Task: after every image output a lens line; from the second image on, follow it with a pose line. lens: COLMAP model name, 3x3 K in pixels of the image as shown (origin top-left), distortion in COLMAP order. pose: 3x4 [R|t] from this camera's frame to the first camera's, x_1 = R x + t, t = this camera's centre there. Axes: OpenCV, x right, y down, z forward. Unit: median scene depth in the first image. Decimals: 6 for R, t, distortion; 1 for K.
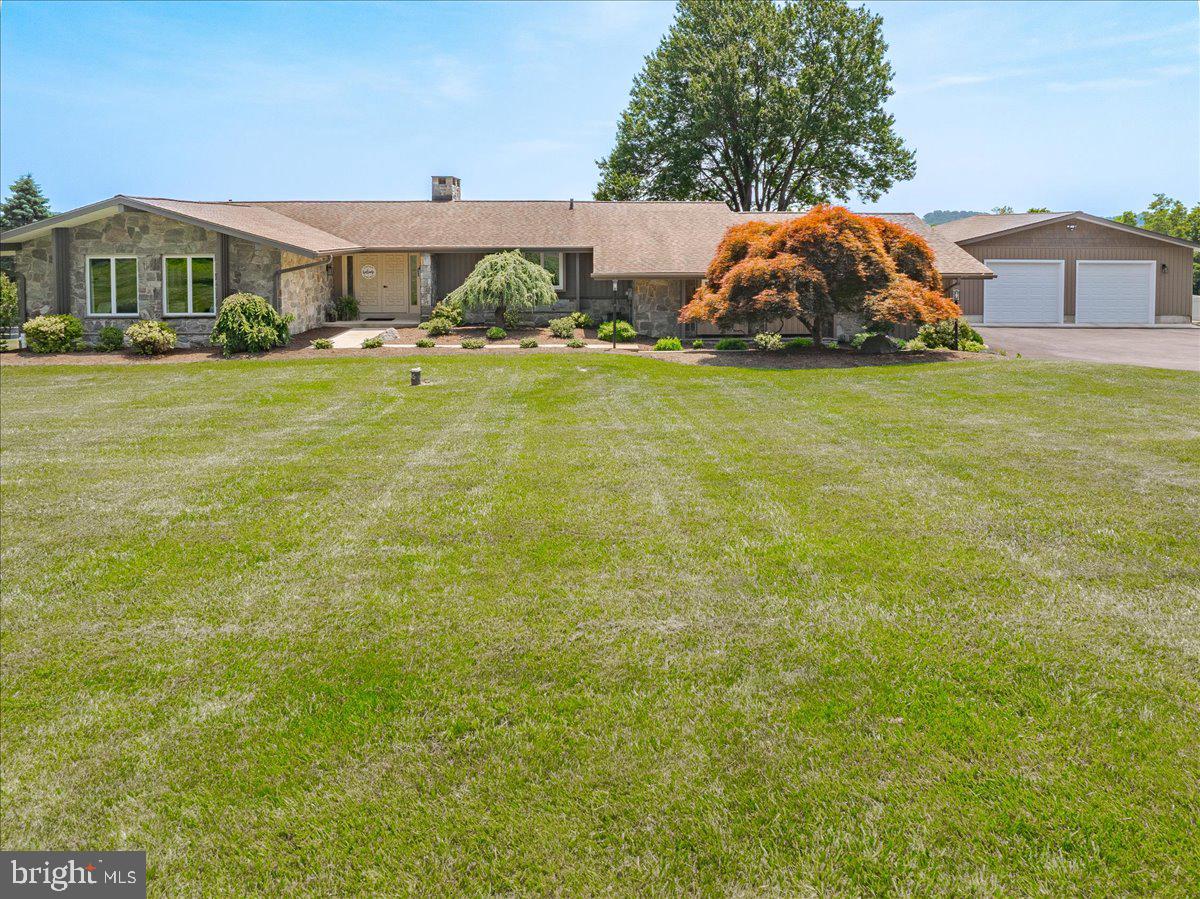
lens RADIAL K [[915.3, 0, 600.0], [0, 915.3, 449.5], [0, 0, 1]] dist [-0.036592, 0.009025]
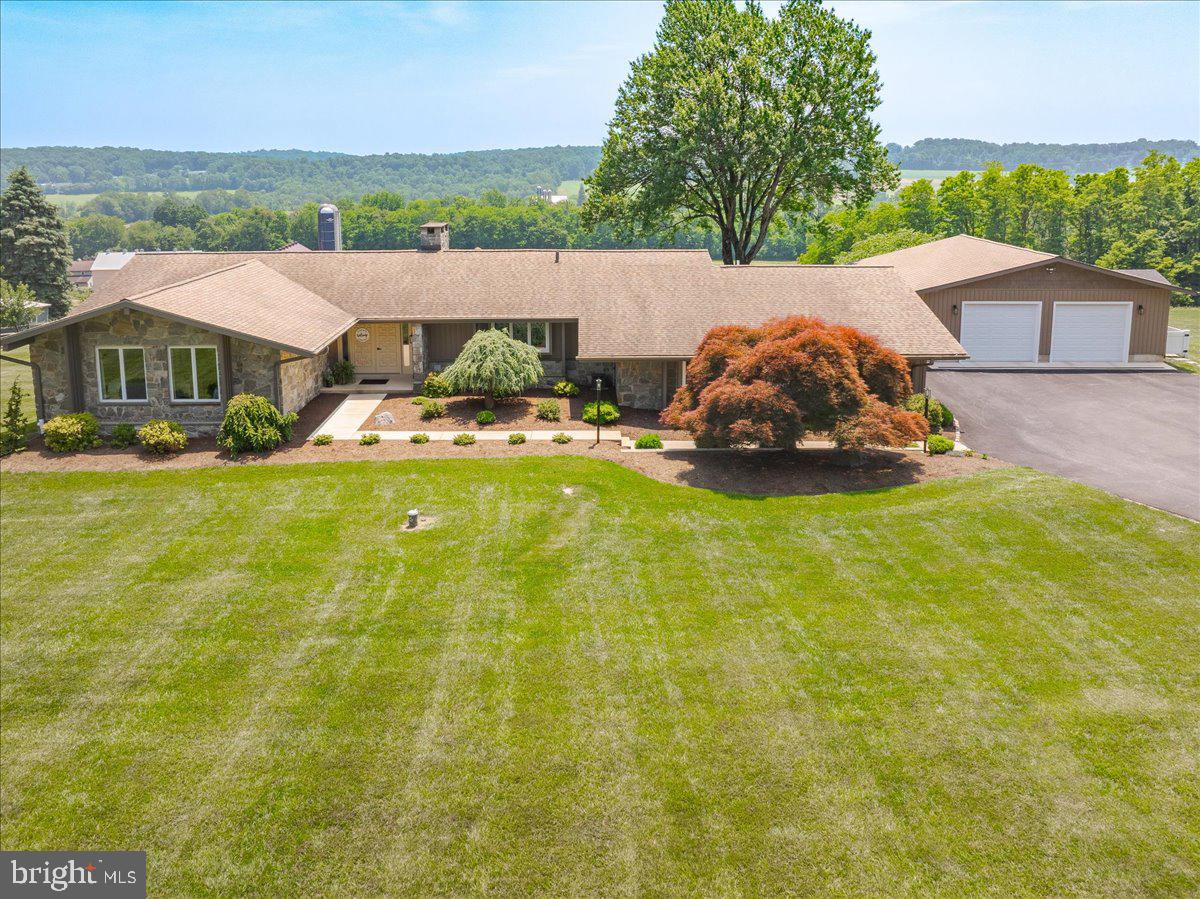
lens RADIAL K [[899.9, 0, 567.9], [0, 899.9, 445.0], [0, 0, 1]] dist [-0.030263, -0.002118]
pose [[0.999763, -0.000531, -0.021780, 0.003286], [0.002833, 0.994384, 0.105796, -0.206959], [0.021602, -0.105832, 0.994149, -0.030746]]
